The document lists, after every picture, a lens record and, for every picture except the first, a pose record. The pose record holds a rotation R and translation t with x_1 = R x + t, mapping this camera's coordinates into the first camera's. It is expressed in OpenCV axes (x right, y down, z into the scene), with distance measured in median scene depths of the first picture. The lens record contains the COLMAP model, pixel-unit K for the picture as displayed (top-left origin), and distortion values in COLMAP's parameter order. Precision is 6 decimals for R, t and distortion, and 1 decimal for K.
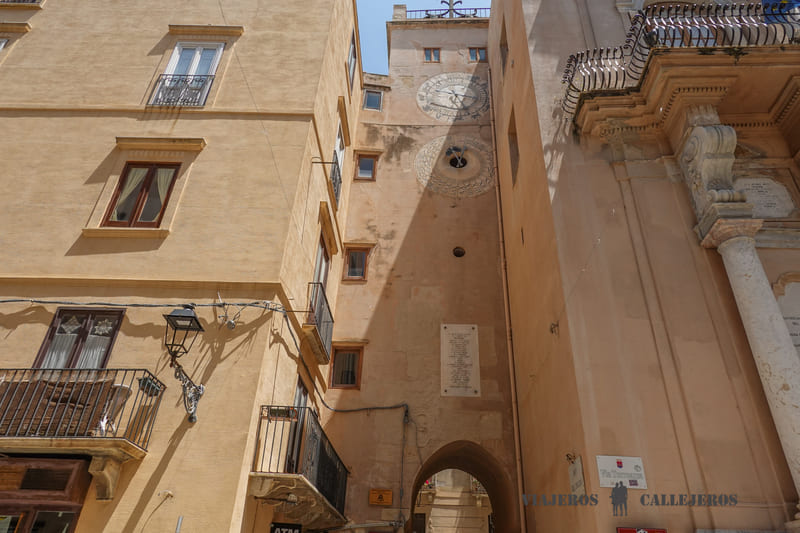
lens RADIAL K [[539.6, 0, 400.9], [0, 539.6, 268.8], [0, 0, 1]] dist [0.001163, -0.000323]
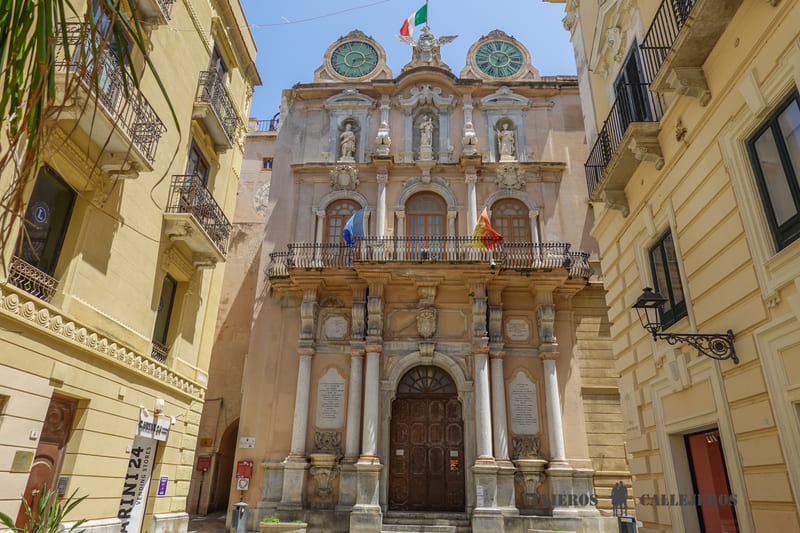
lens RADIAL K [[539.6, 0, 400.1], [0, 539.6, 264.4], [0, 0, 1]] dist [0.001163, -0.000323]
pose [[0.999633, -0.022476, 0.015139, 0.714256], [0.019751, 0.986780, 0.160859, -0.612516], [-0.018554, -0.160500, 0.986861, -1.040550]]
